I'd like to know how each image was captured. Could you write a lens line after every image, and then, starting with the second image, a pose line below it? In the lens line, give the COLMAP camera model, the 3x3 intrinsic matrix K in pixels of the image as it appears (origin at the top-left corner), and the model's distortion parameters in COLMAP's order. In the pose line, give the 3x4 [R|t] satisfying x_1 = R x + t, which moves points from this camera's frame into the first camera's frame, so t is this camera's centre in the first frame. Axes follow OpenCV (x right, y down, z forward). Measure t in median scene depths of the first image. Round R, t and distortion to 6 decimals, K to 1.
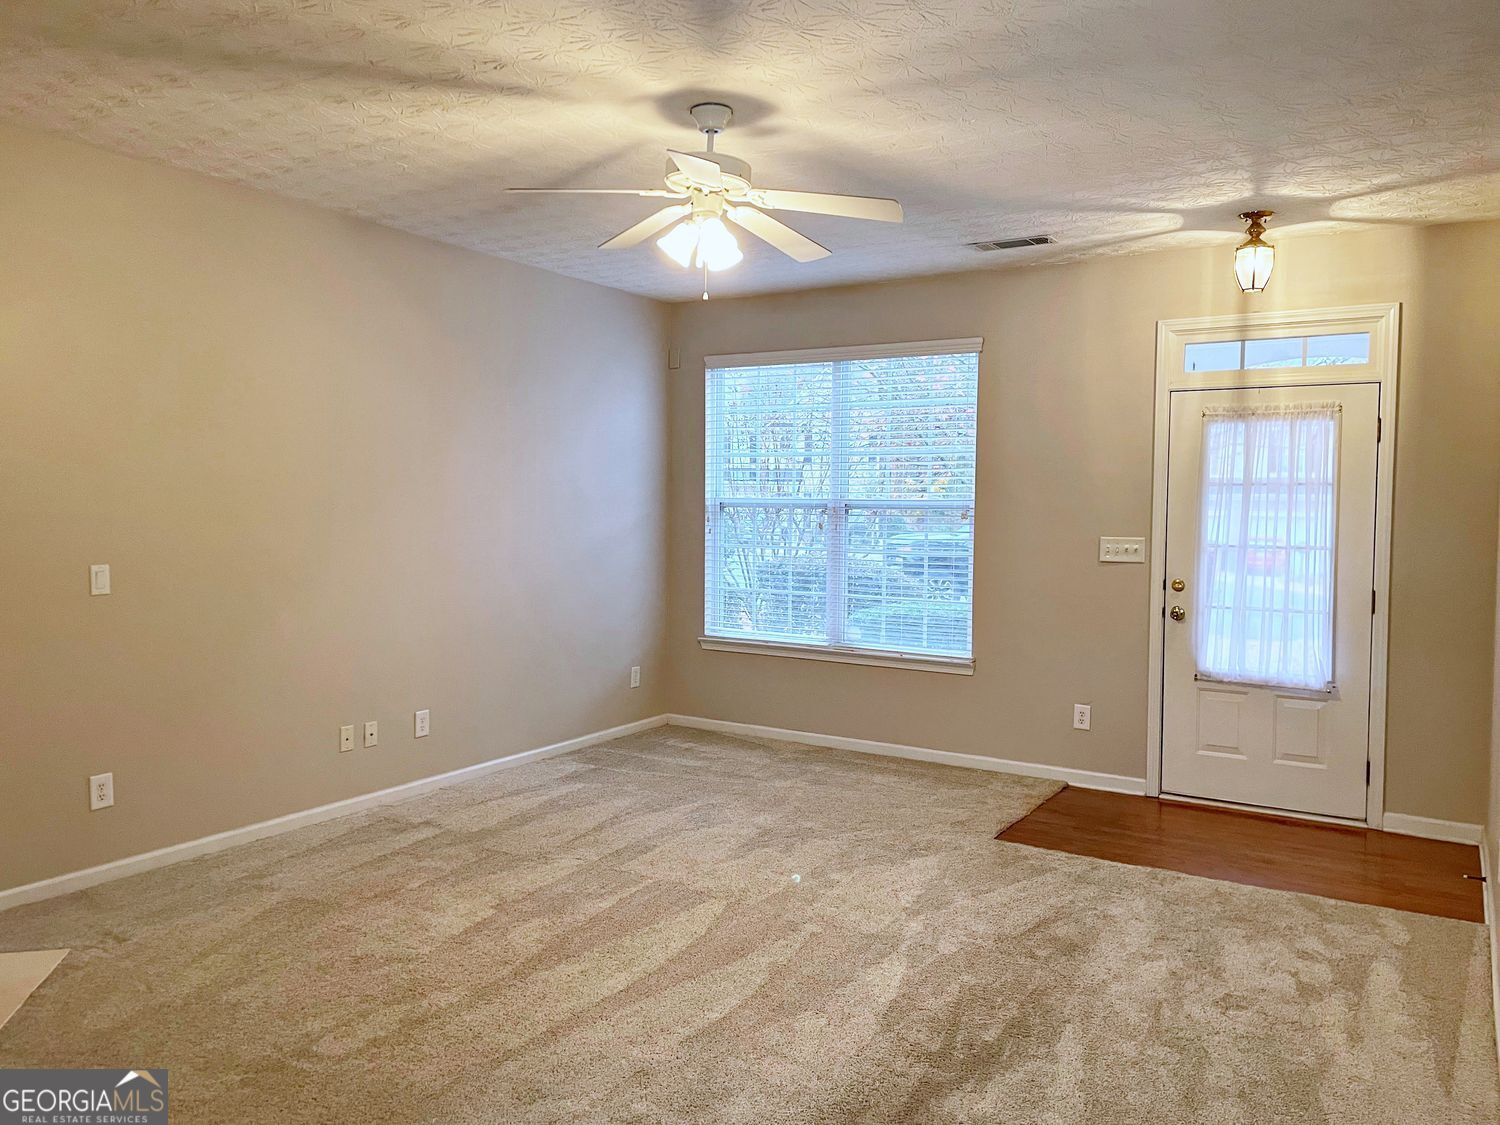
lens RADIAL K [[1126.0, 0, 749.9], [0, 1126.0, 562.4], [0, 0, 1]] dist [0.077322, -0.086855]
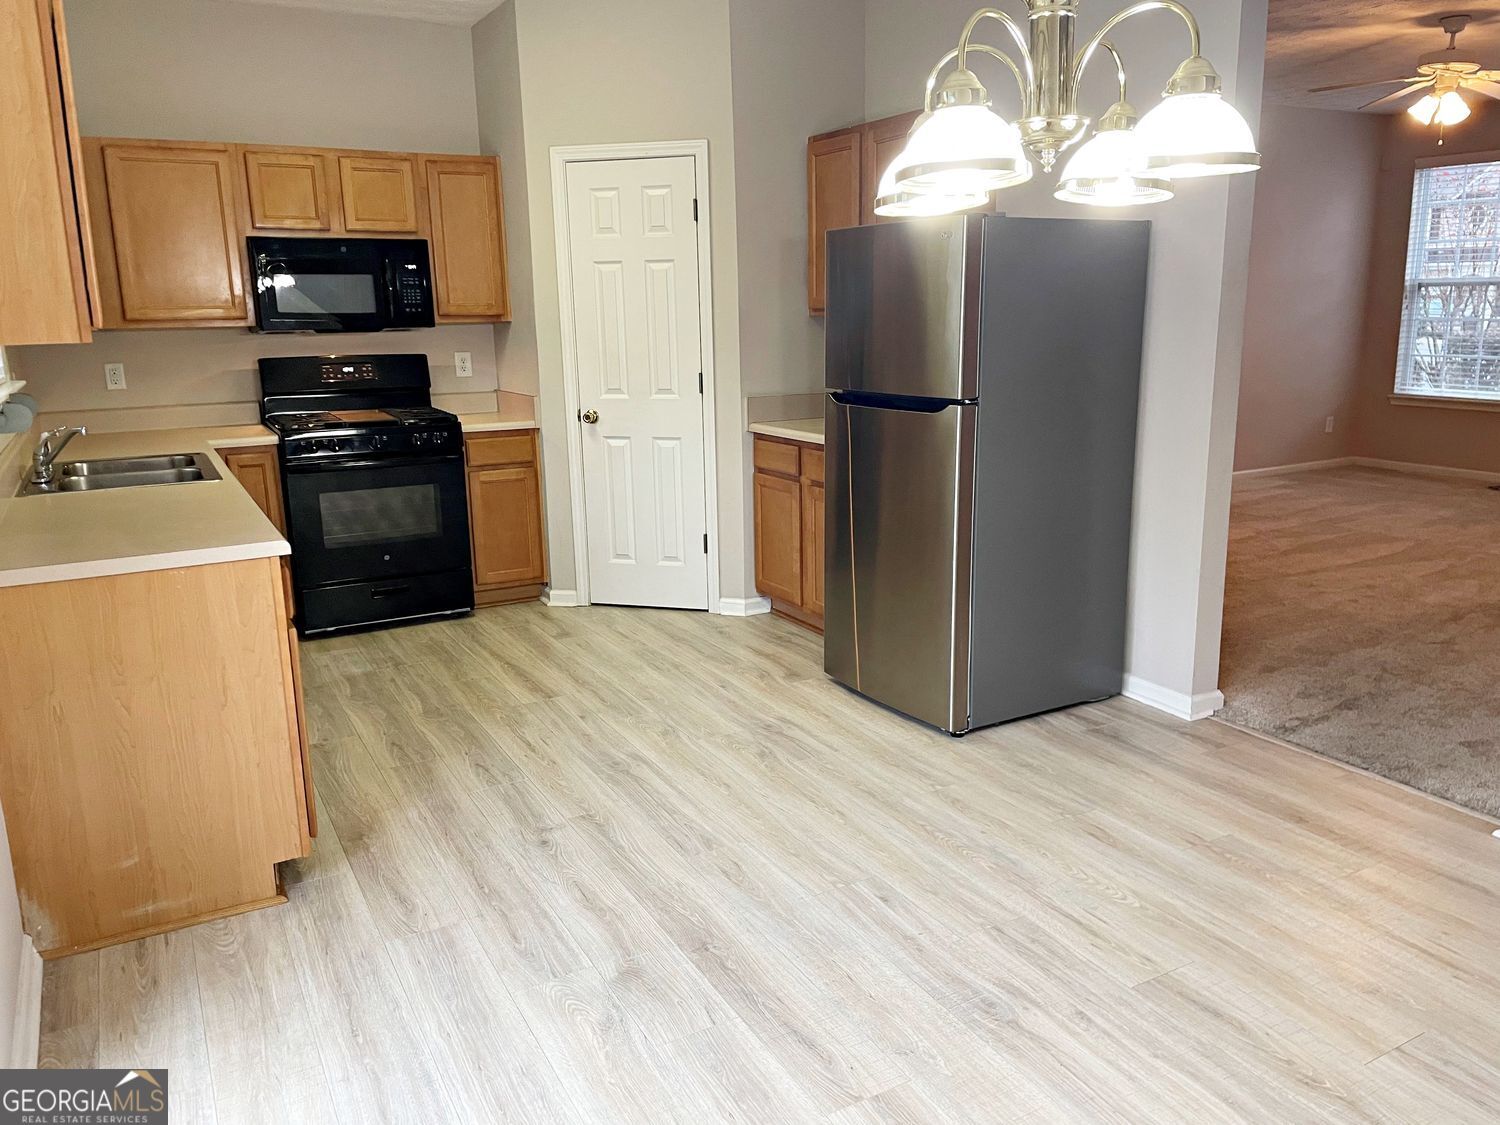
lens RADIAL K [[1126.0, 0, 754.2], [0, 1126.0, 555.3], [0, 0, 1]] dist [0.077322, -0.086855]
pose [[0.869447, 0.077414, -0.487923, -0.026186], [0.004928, 0.986238, 0.165259, 0.031611], [0.494001, -0.146088, 0.857100, -0.494102]]
